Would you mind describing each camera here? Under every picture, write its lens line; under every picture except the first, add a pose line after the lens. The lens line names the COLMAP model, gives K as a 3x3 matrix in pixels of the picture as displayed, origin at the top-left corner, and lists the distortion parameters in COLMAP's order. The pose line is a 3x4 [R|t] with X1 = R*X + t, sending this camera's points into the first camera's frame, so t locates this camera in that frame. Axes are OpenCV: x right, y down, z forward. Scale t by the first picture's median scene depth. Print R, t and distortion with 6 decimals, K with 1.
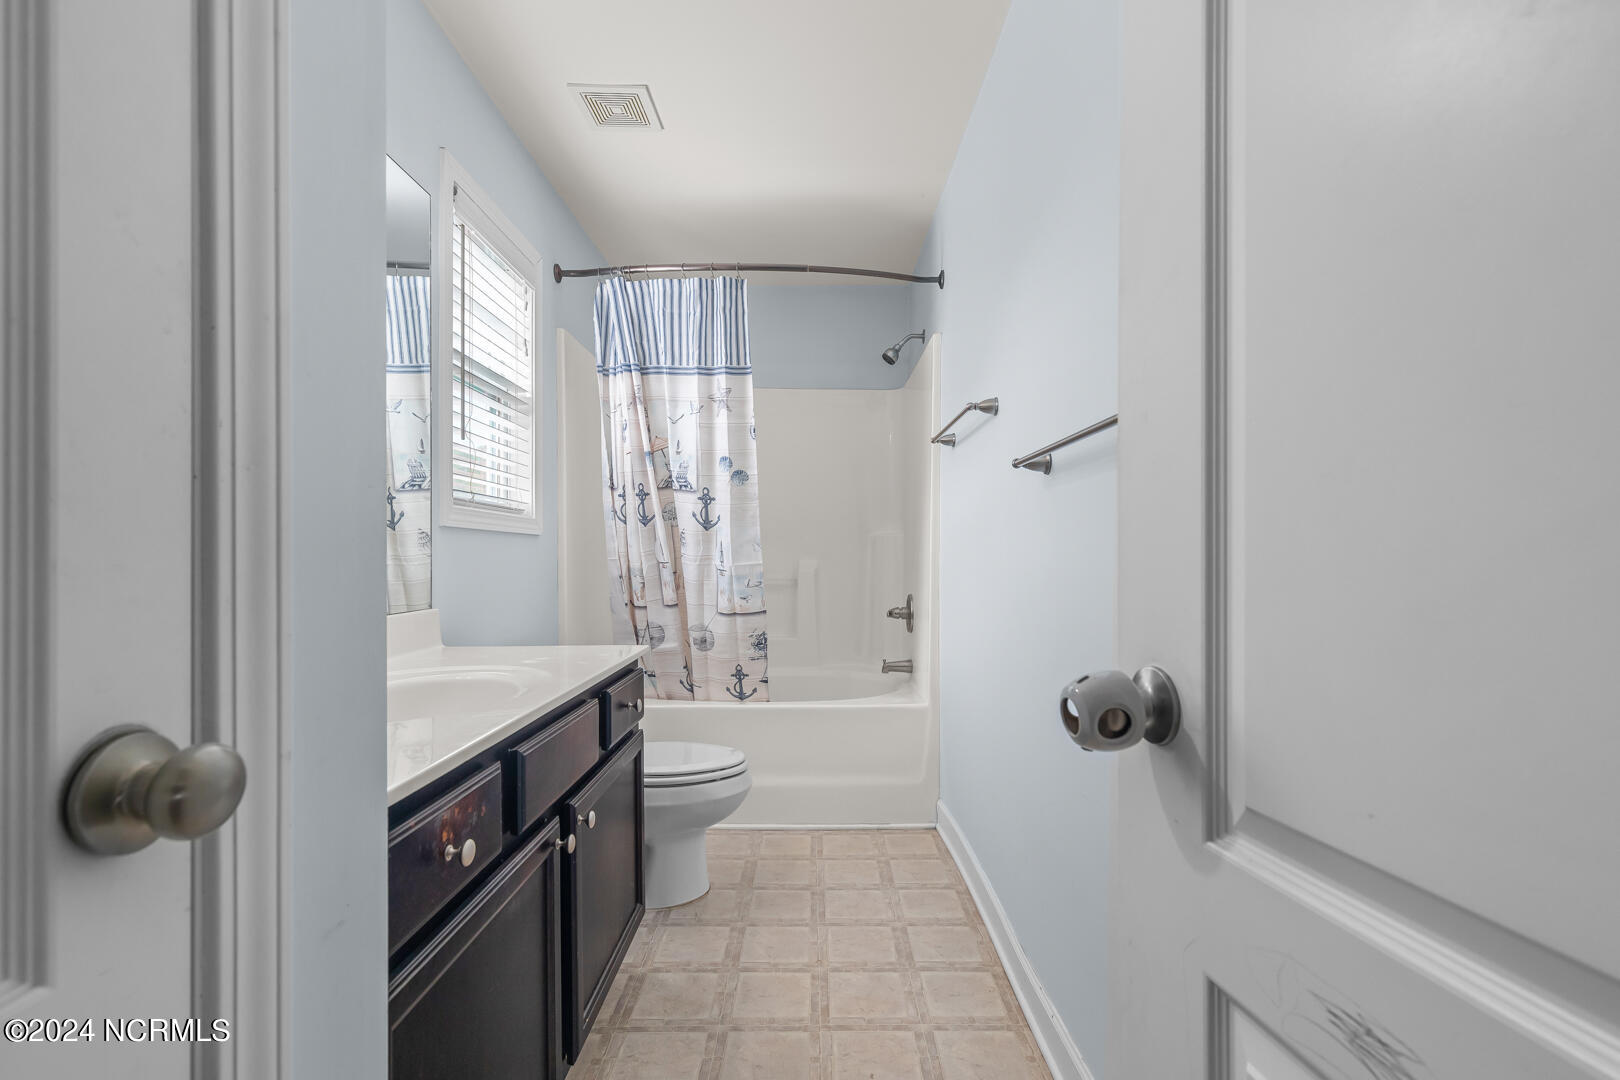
lens RADIAL K [[727.3, 0, 825.3], [0, 727.3, 554.1], [0, 0, 1]] dist [0.007017, -0.001290]
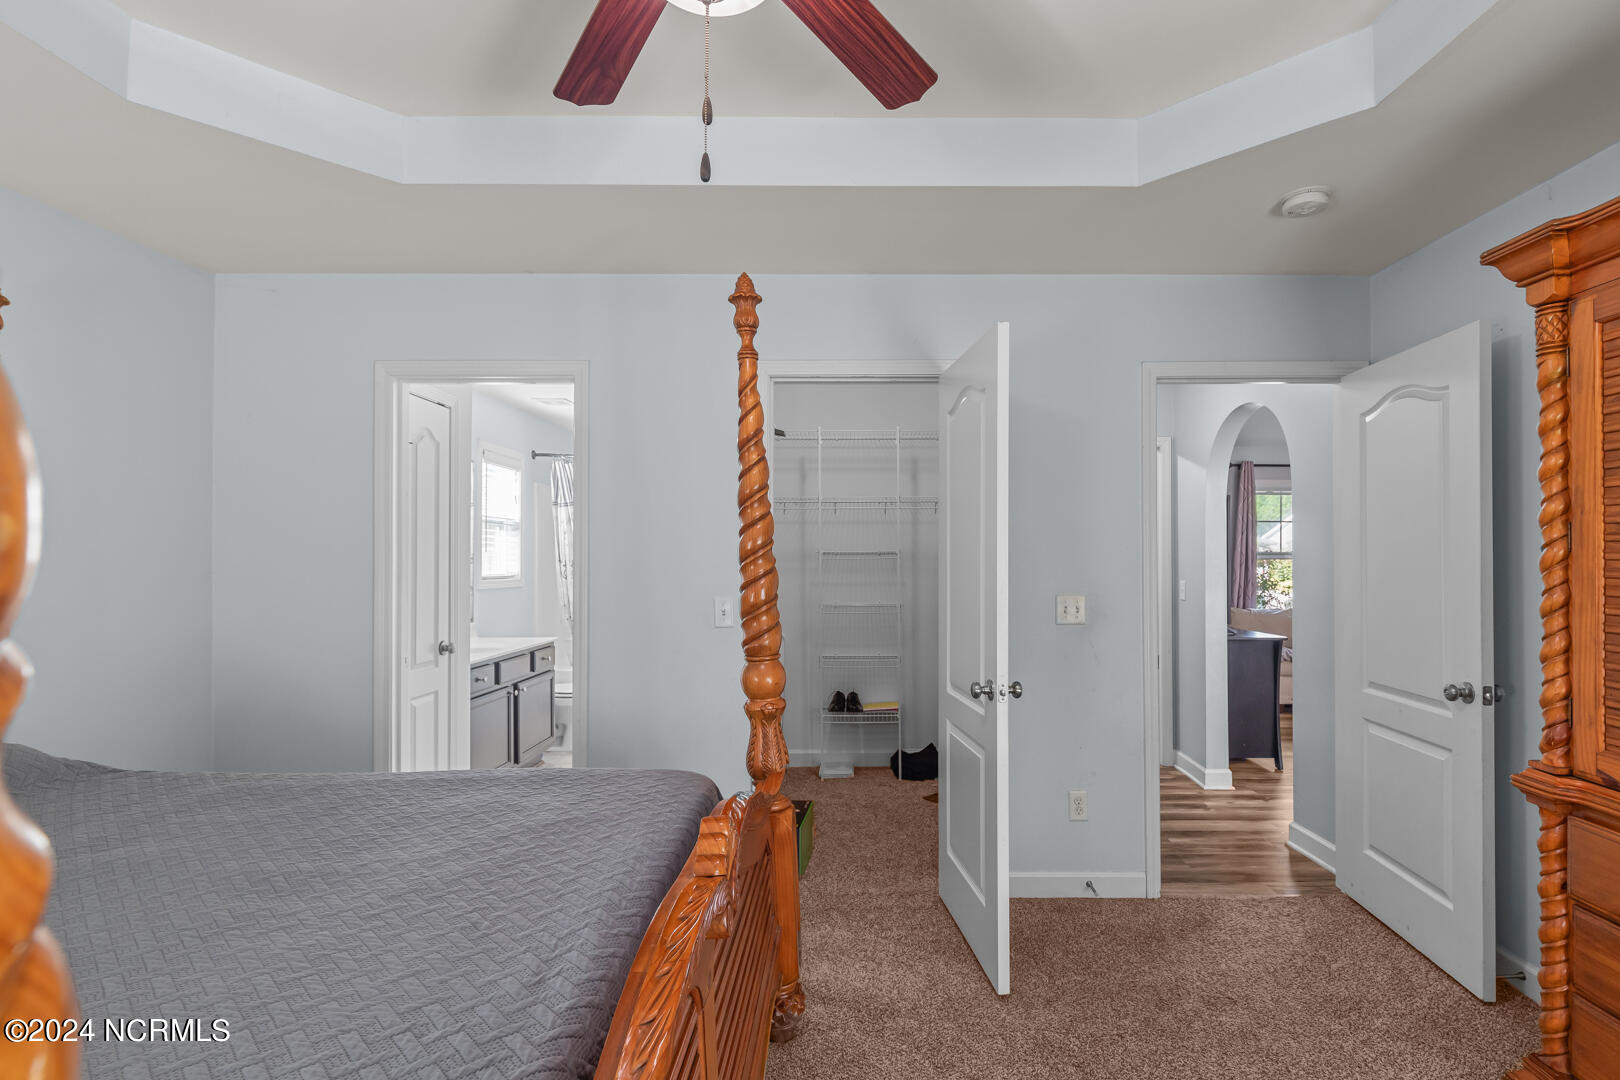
lens RADIAL K [[727.3, 0, 825.3], [0, 727.3, 554.1], [0, 0, 1]] dist [0.007017, -0.001290]
pose [[0.999491, -0.003741, -0.031679, 0.519400], [0.003415, 0.999940, -0.010364, -0.090825], [0.031716, 0.010250, 0.999444, -1.019693]]
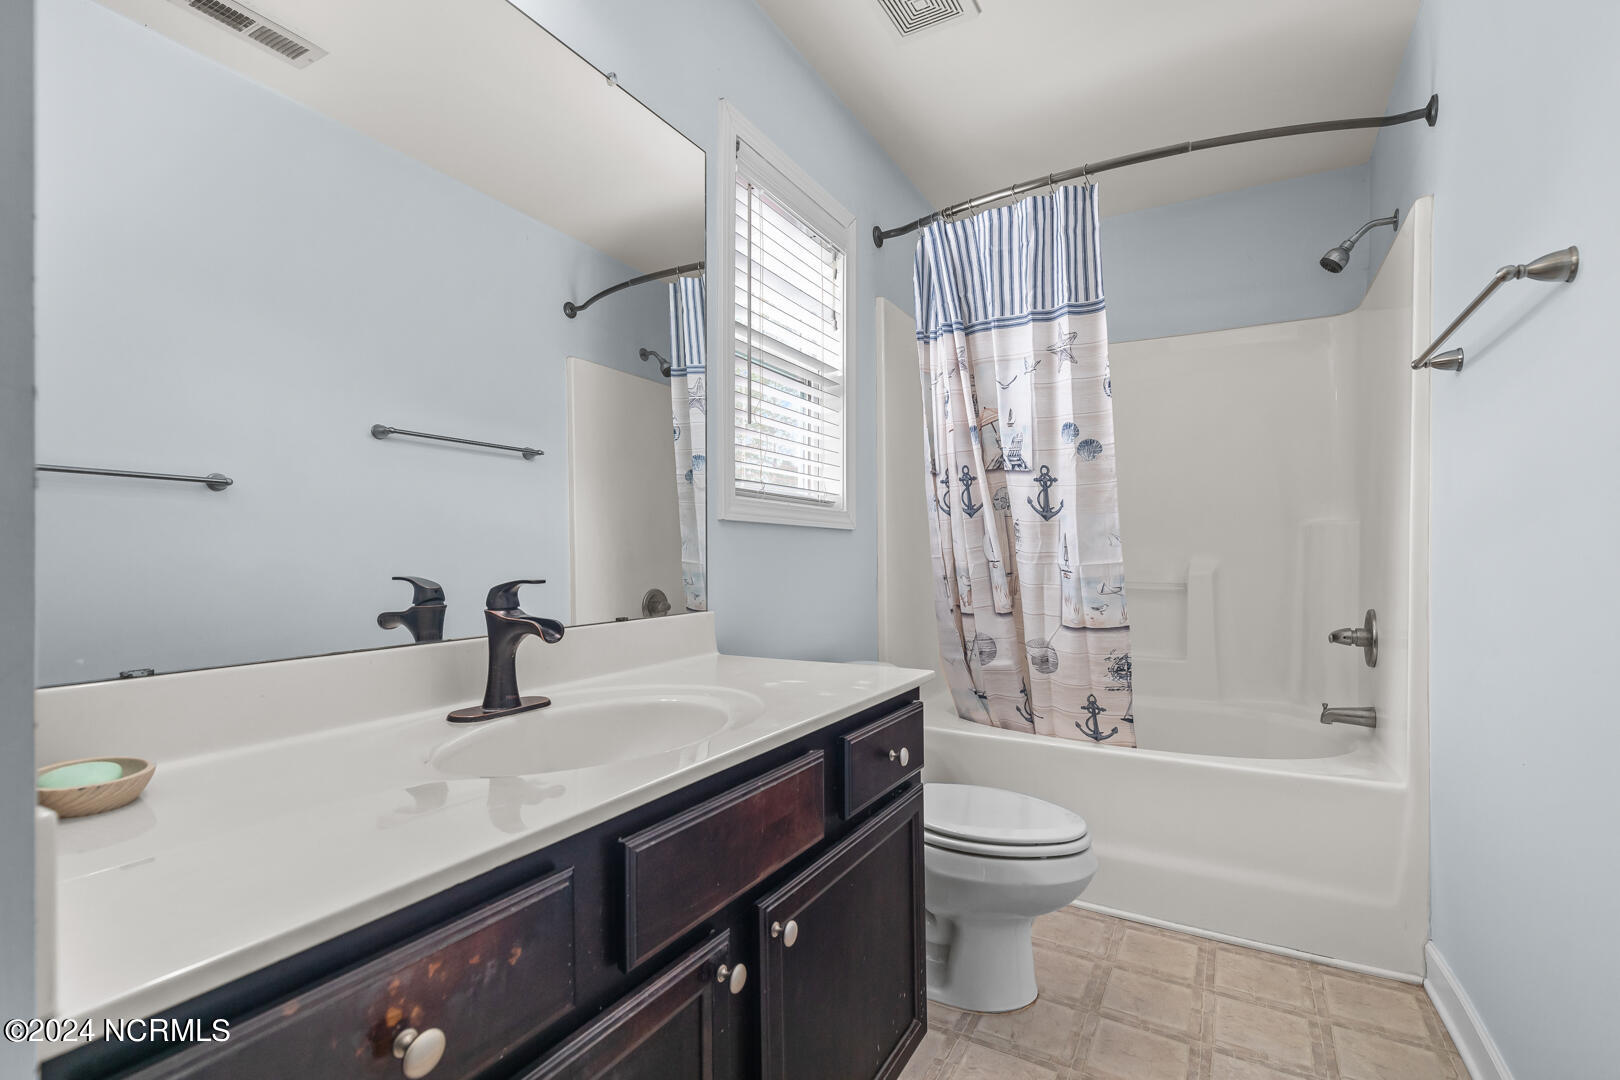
lens RADIAL K [[727.3, 0, 825.3], [0, 727.3, 554.1], [0, 0, 1]] dist [0.007017, -0.001290]
pose [[0.863437, -0.002390, -0.504451, 0.026738], [0.002825, 0.999996, 0.000097, 0.003137], [0.504449, -0.001509, 0.863440, 0.204569]]
